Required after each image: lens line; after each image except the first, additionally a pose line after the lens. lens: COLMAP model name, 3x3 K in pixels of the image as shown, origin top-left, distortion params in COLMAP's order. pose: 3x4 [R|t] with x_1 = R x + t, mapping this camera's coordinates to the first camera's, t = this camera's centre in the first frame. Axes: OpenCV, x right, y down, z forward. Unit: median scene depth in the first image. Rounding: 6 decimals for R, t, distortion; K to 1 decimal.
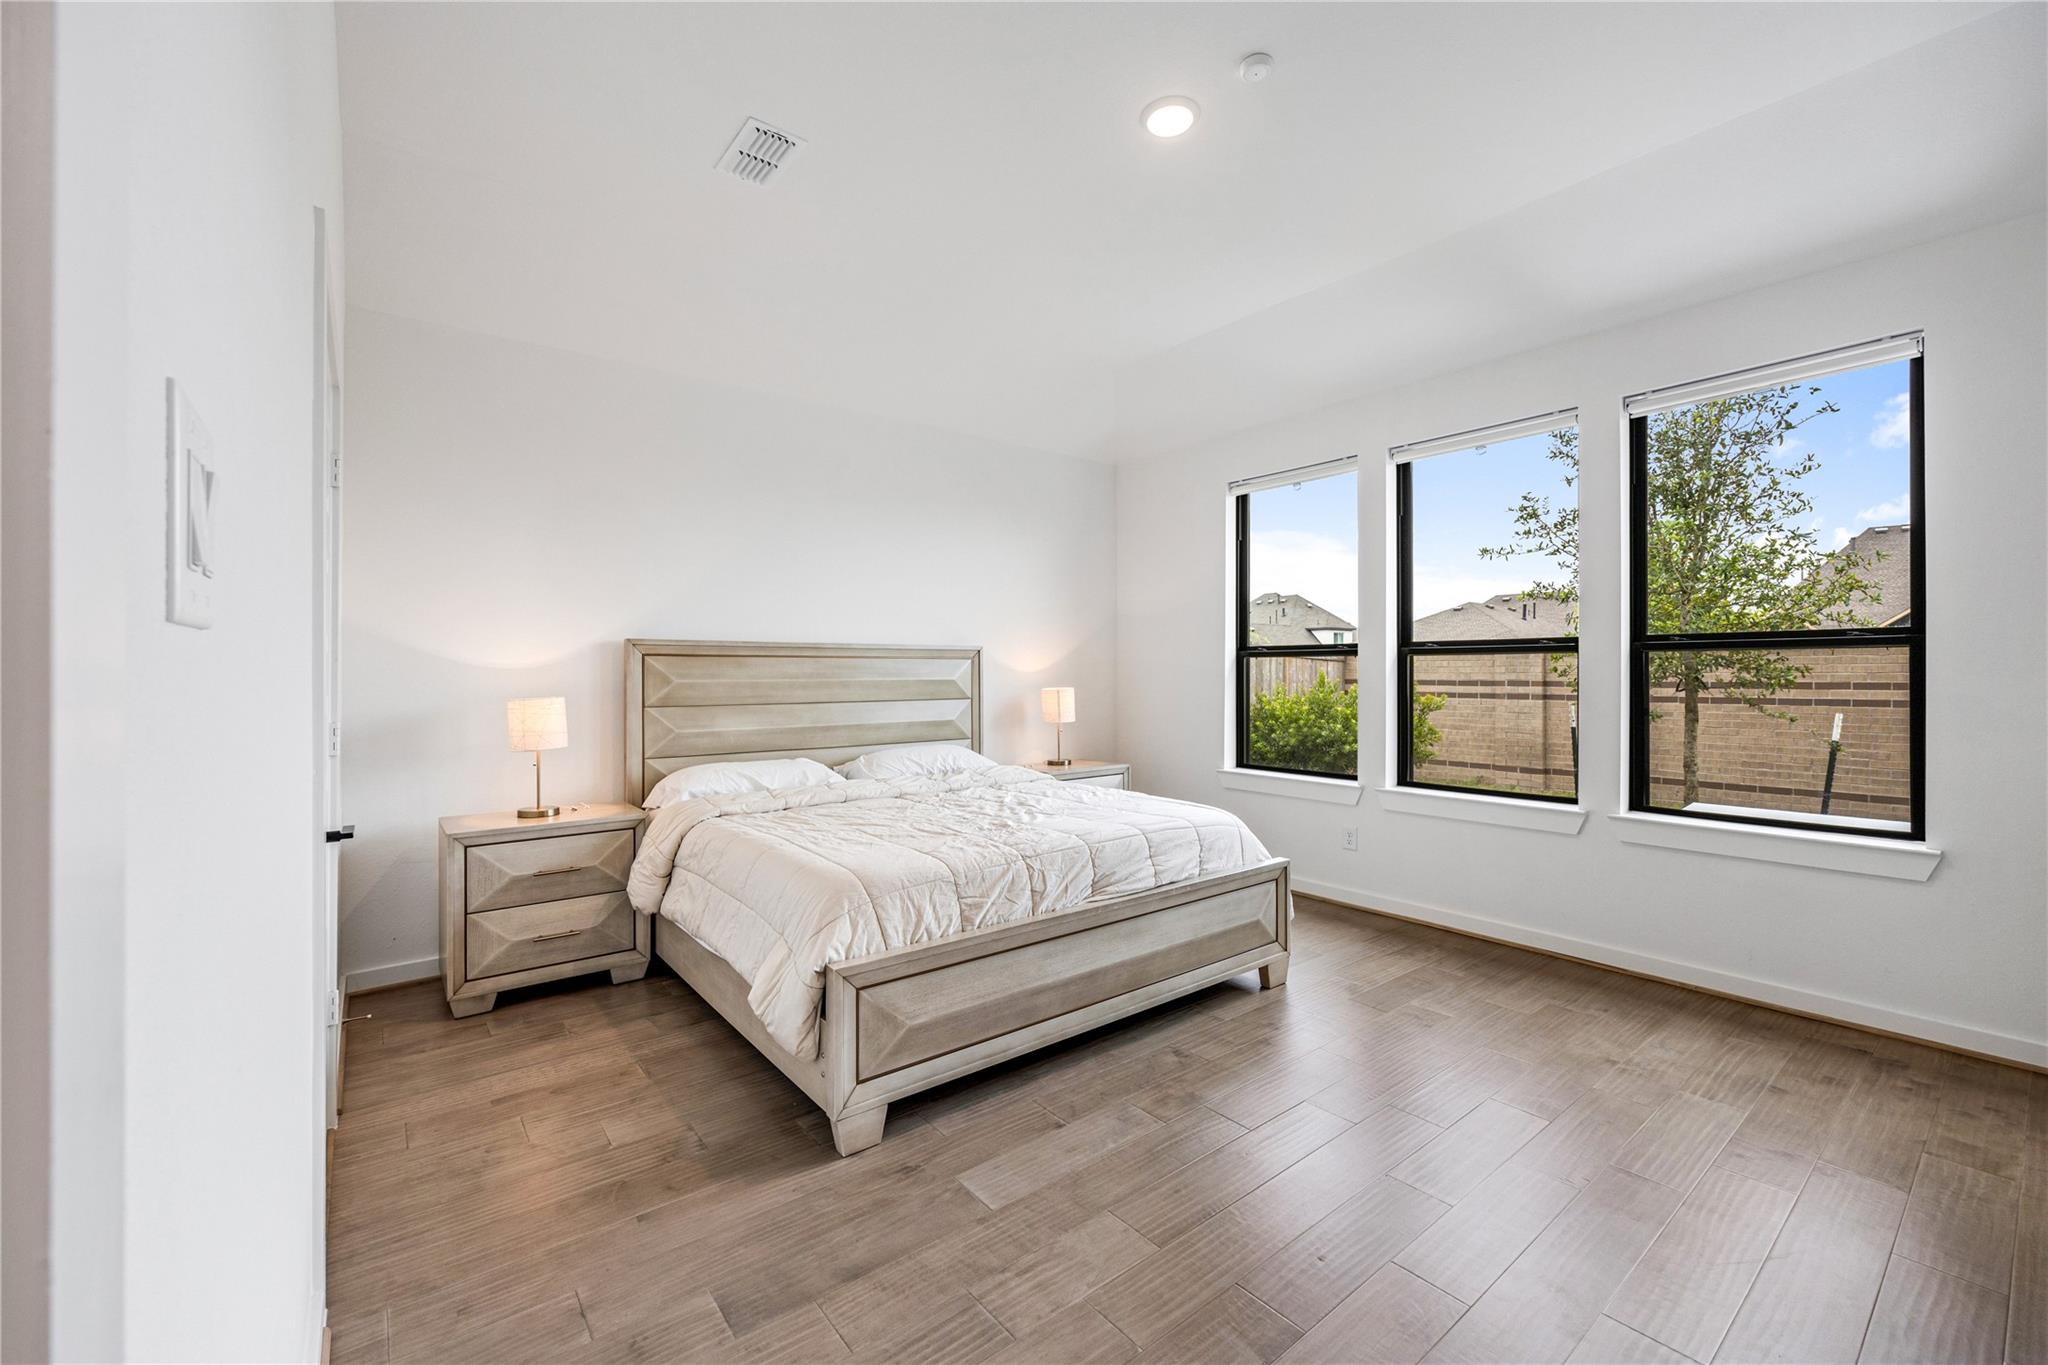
lens RADIAL K [[830.5, 0, 1021.6], [0, 830.5, 672.0], [0, 0, 1]] dist [-0.008837, -0.000142]
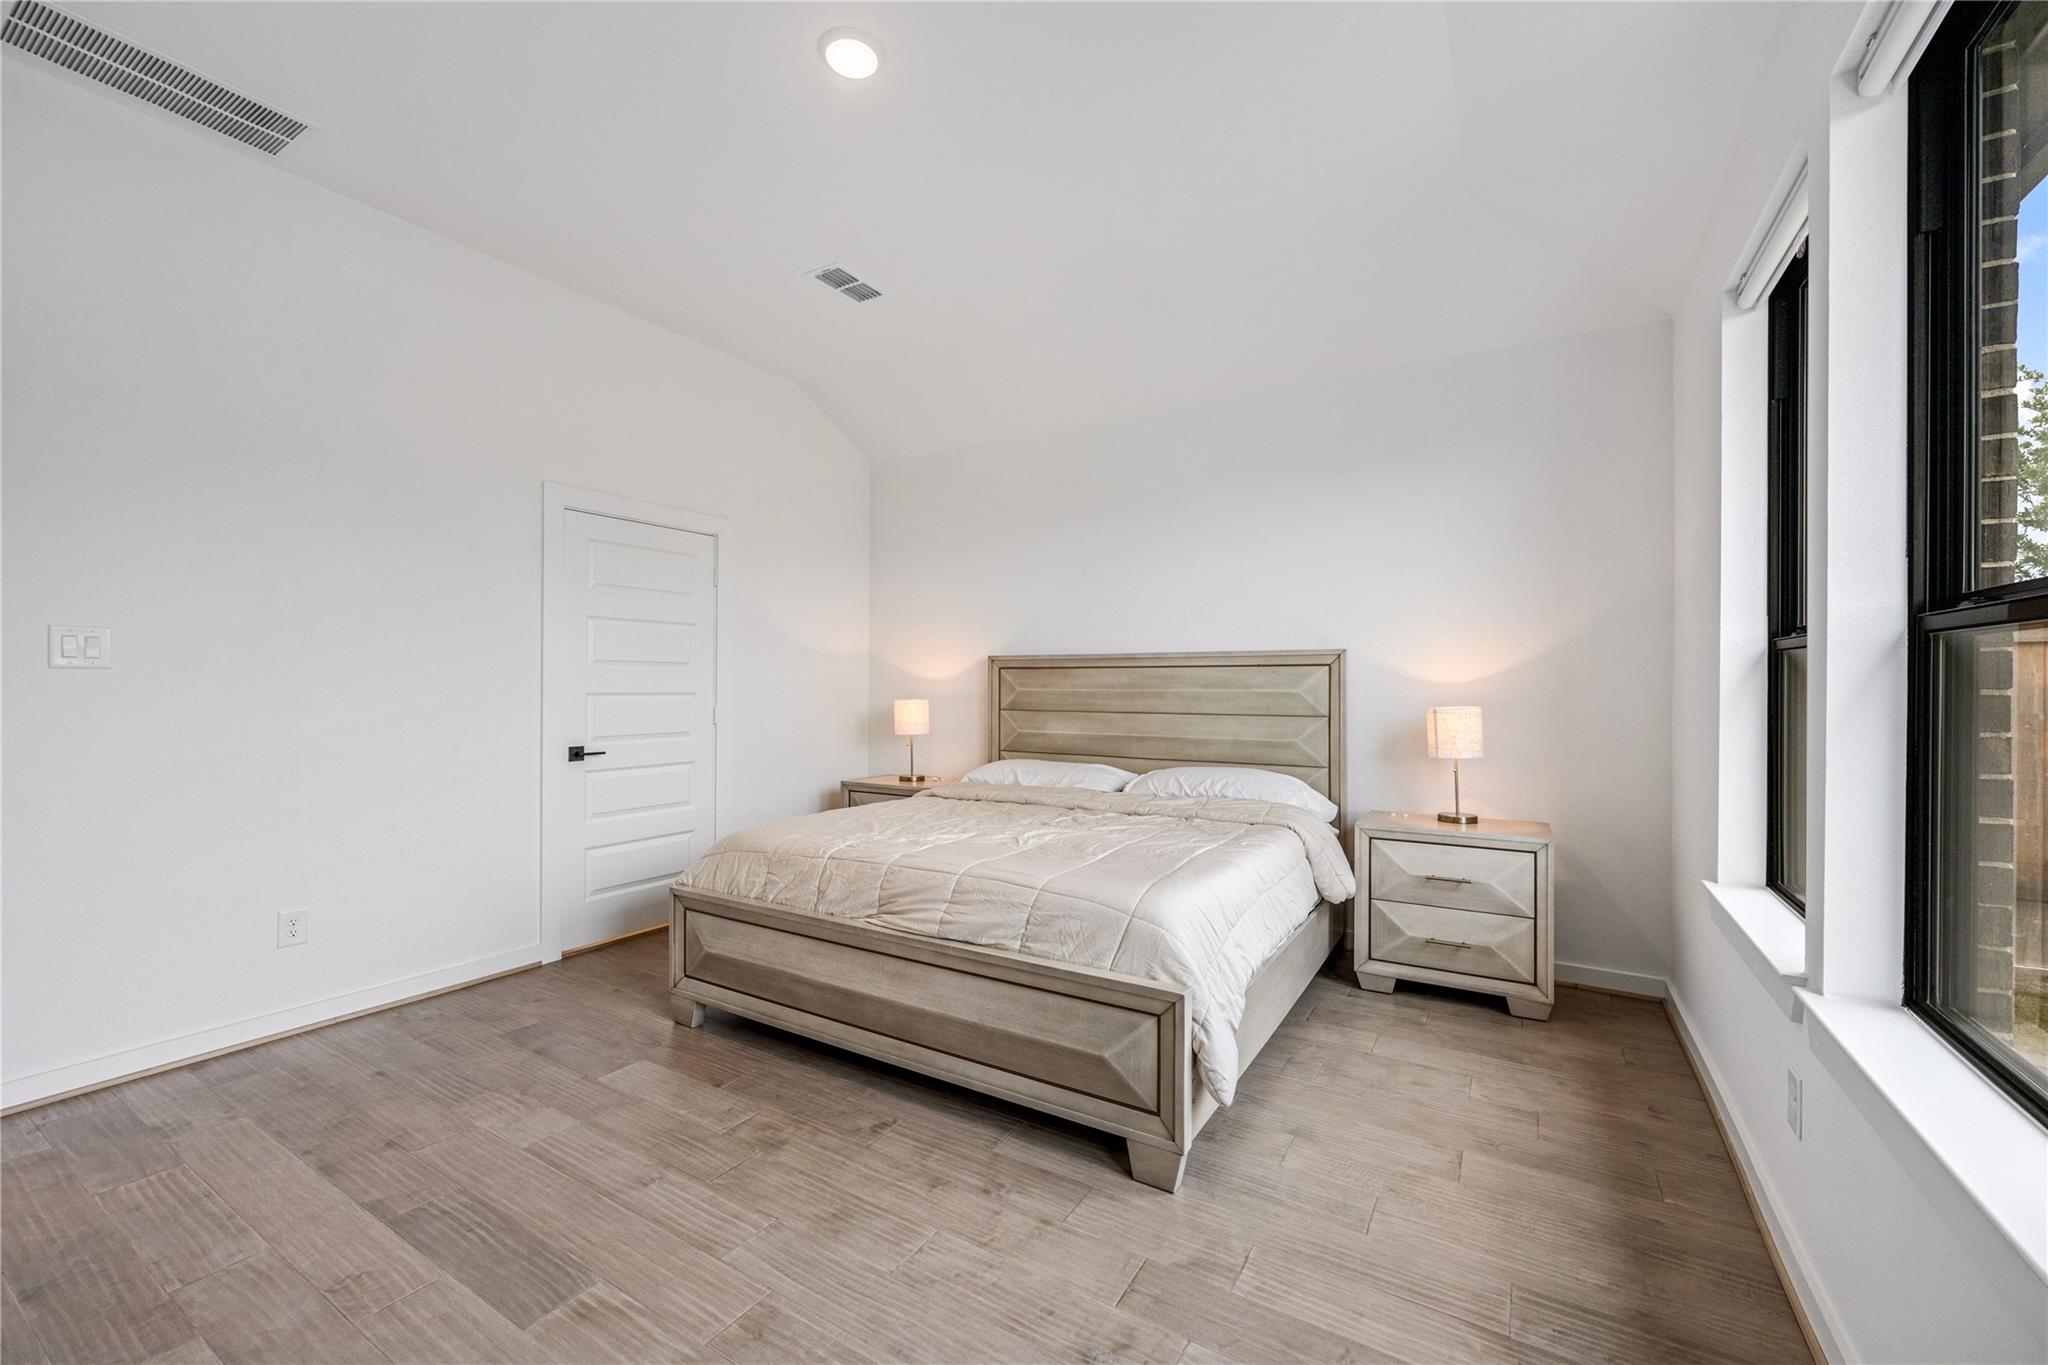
lens RADIAL K [[822.2, 0, 1022.1], [0, 822.2, 684.3], [0, 0, 1]] dist [-0.001183, -0.000429]
pose [[0.343565, 0.002924, -0.939124, 0.703072], [-0.000678, 0.999996, 0.002866, -0.000307], [0.939129, -0.000348, 0.343566, 0.572129]]
